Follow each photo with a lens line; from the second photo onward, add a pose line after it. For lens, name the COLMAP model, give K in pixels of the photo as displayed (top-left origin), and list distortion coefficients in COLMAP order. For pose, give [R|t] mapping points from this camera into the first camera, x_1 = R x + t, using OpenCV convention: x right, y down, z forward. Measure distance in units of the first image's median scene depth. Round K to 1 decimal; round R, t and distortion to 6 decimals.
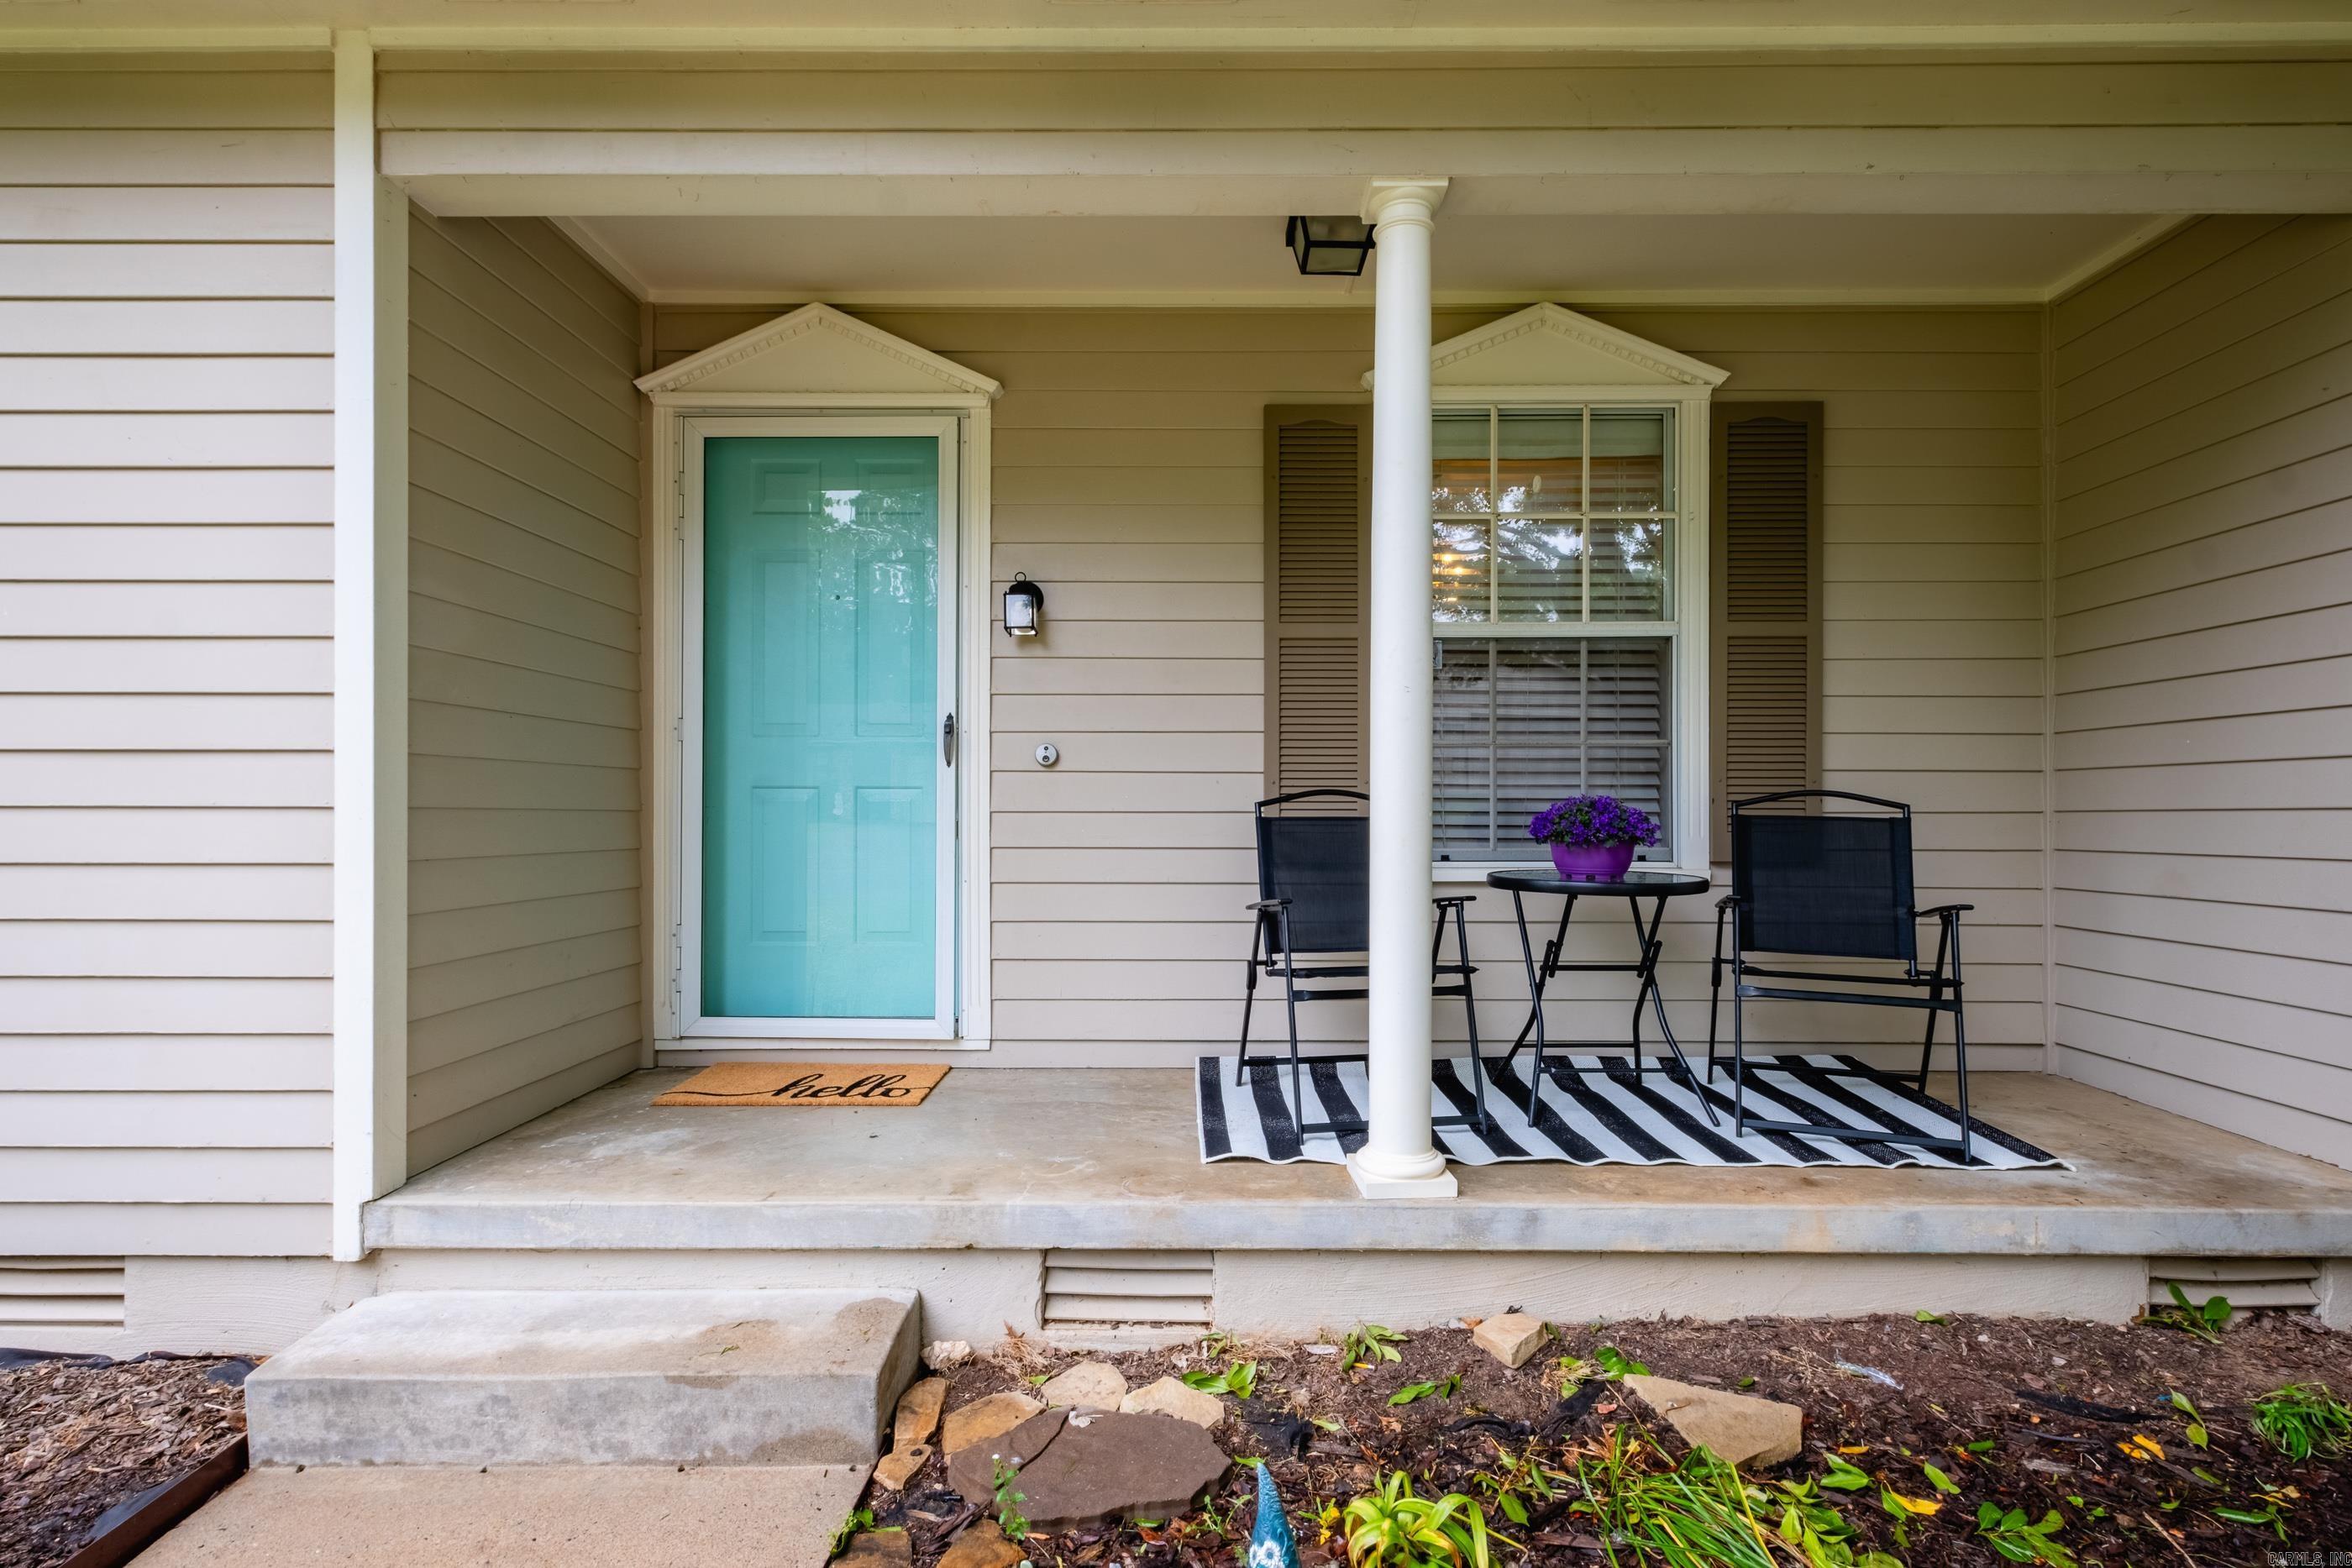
lens RADIAL K [[1136.6, 0, 1181.8], [0, 1136.6, 803.8], [0, 0, 1]] dist [0.011692, -0.001511]
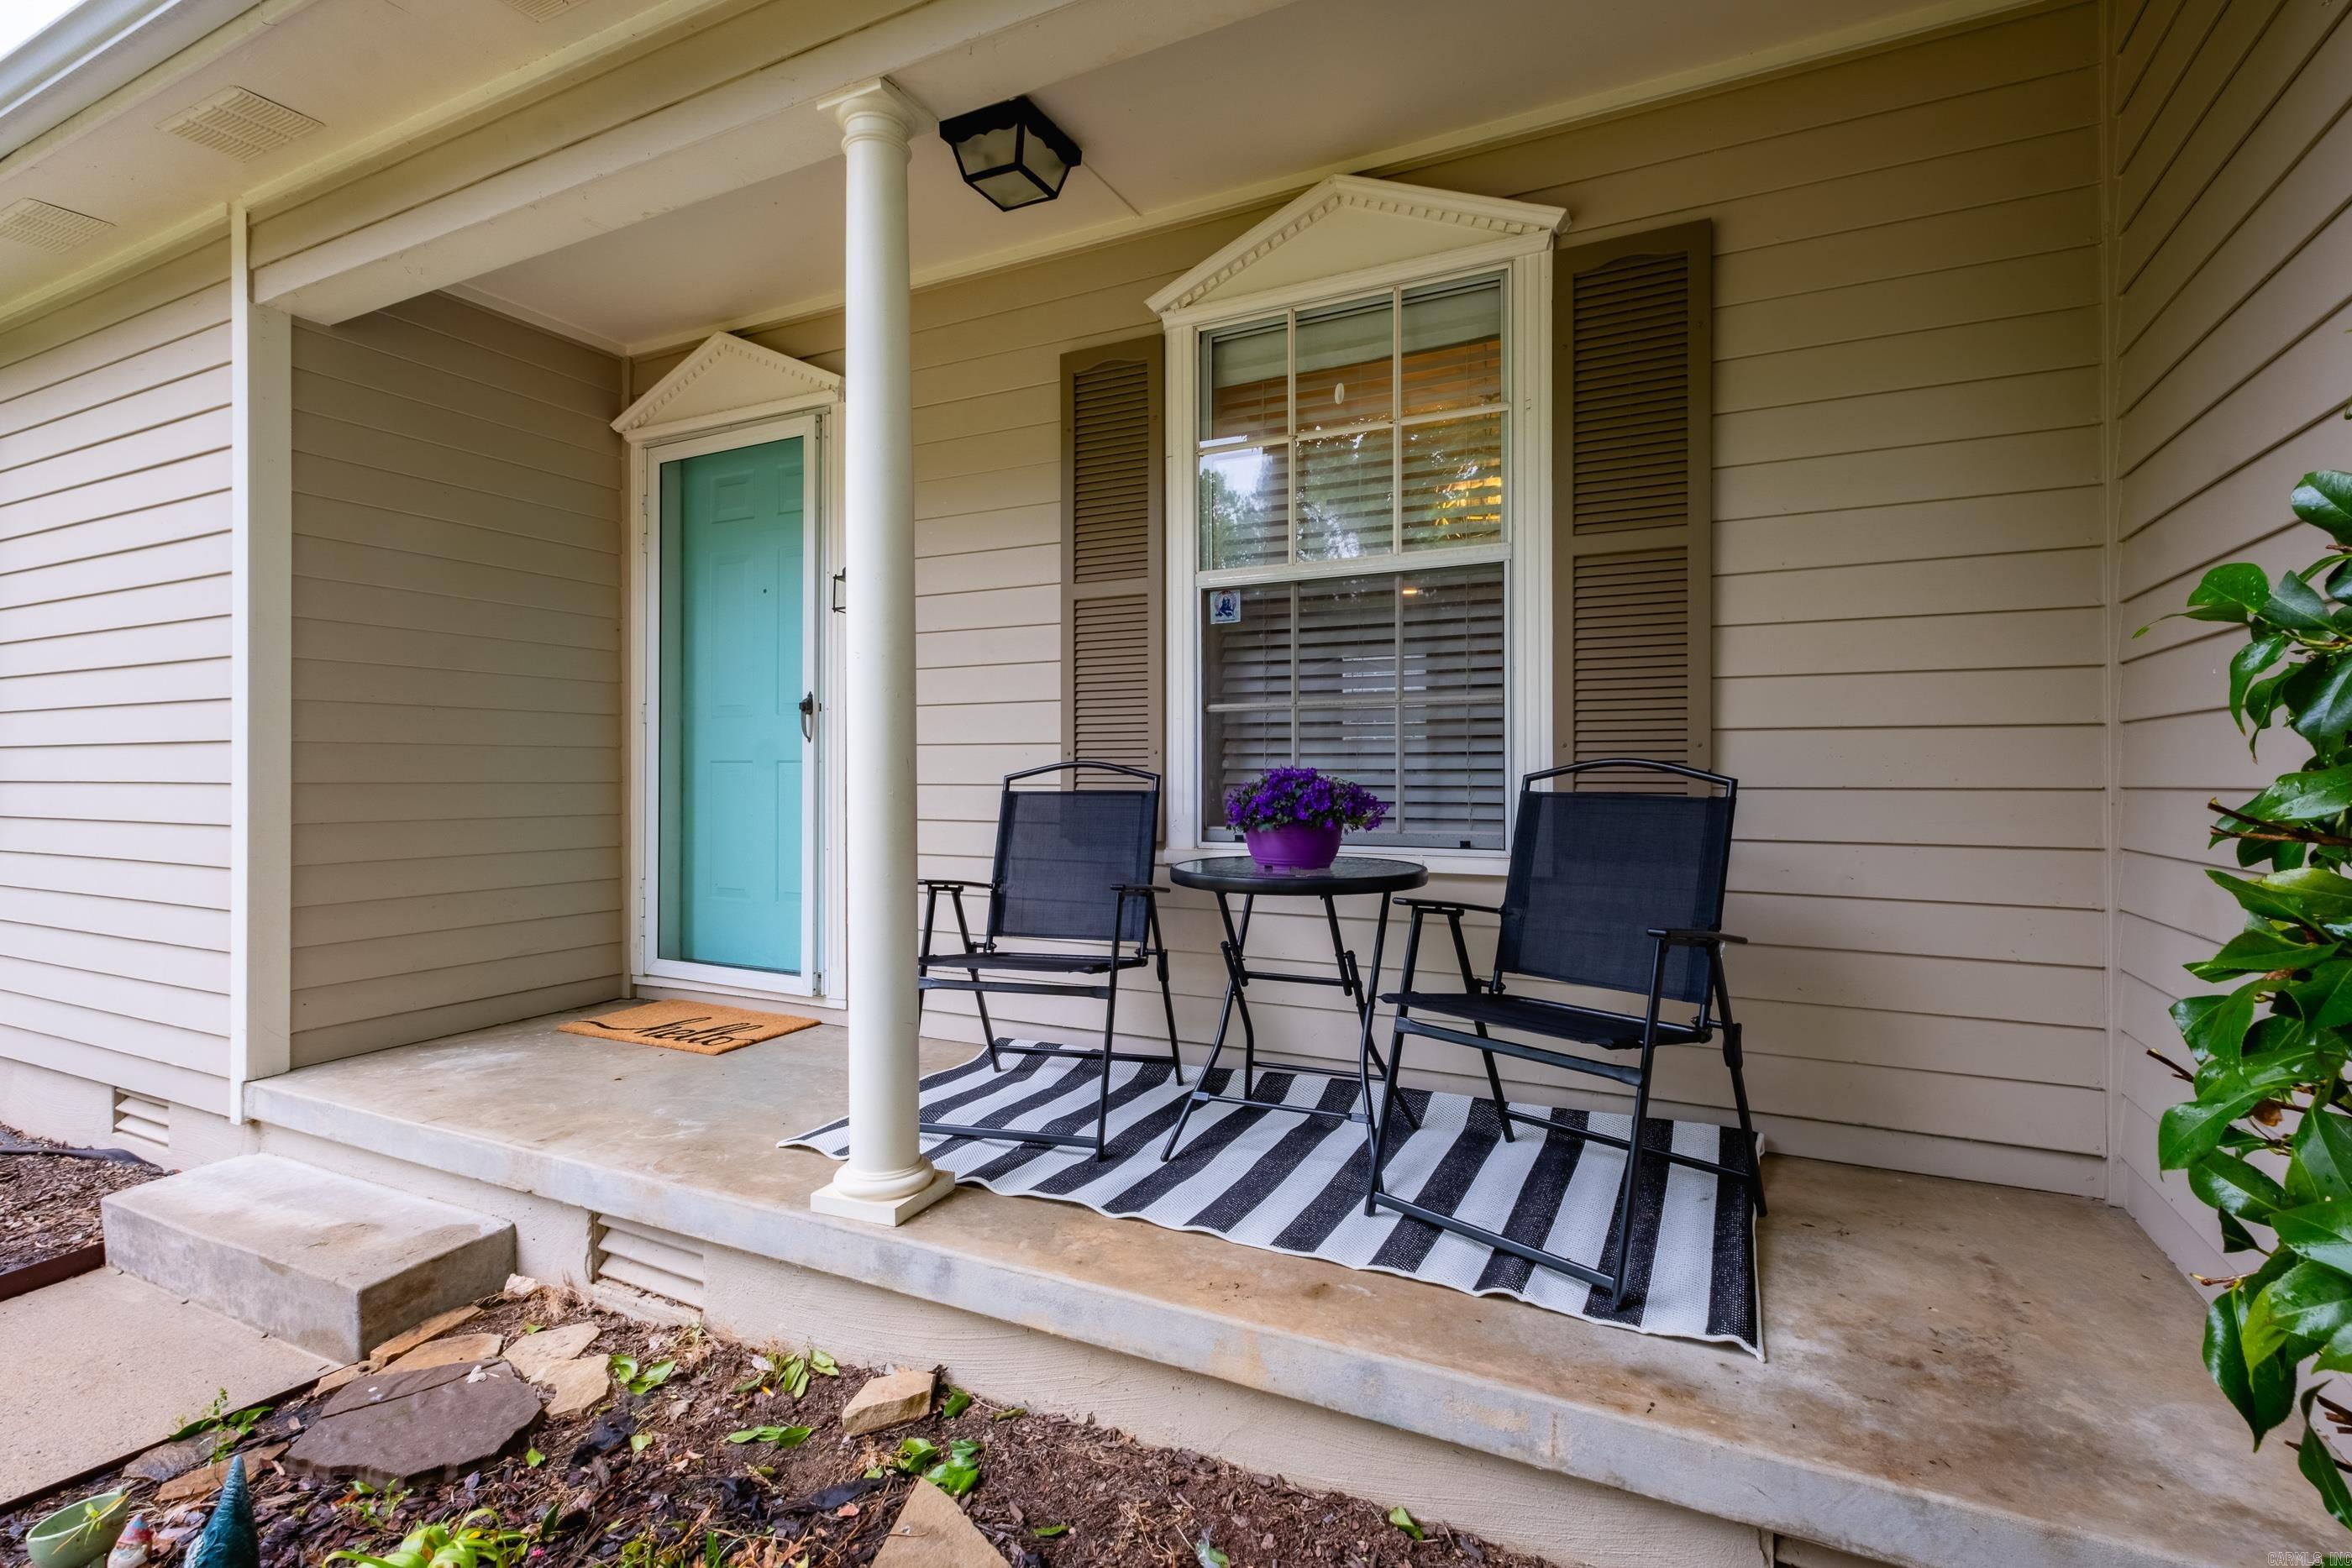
lens RADIAL K [[1090.1, 0, 1182.7], [0, 1090.1, 764.2], [0, 0, 1]] dist [0.011810, -0.002418]
pose [[0.897547, -0.005092, -0.440890, 0.601905], [0.003719, 0.999985, -0.003979, -0.006698], [0.440904, 0.001932, 0.897552, 0.247661]]
